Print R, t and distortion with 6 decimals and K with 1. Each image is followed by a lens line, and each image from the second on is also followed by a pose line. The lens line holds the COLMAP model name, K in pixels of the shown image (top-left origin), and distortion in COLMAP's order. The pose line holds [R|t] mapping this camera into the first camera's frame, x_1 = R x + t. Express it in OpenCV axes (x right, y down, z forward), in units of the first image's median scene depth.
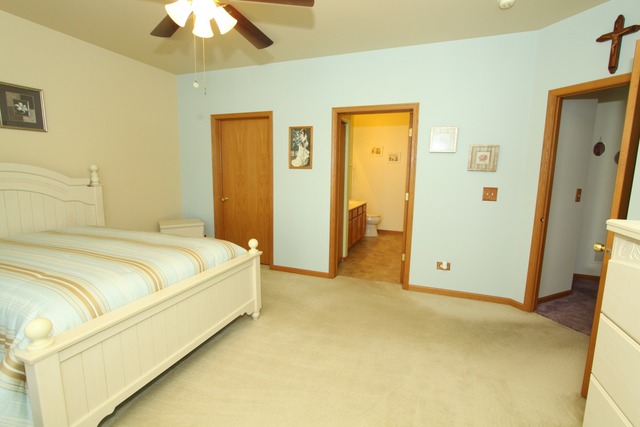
lens RADIAL K [[292.6, 0, 322.9], [0, 292.6, 215.7], [0, 0, 1]] dist [-0.020282, 0.000405]
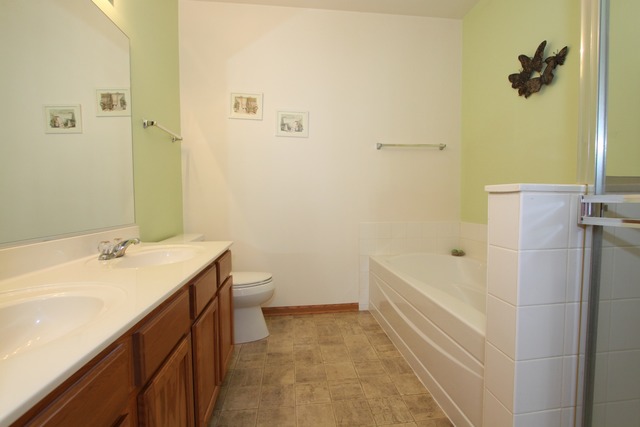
lens RADIAL K [[292.6, 0, 322.9], [0, 292.6, 215.7], [0, 0, 1]] dist [-0.020282, 0.000405]
pose [[0.887360, -0.048909, 0.458476, 0.091935], [0.091668, 0.993222, -0.071464, -0.041613], [-0.451873, 0.105441, 0.885829, 0.644653]]
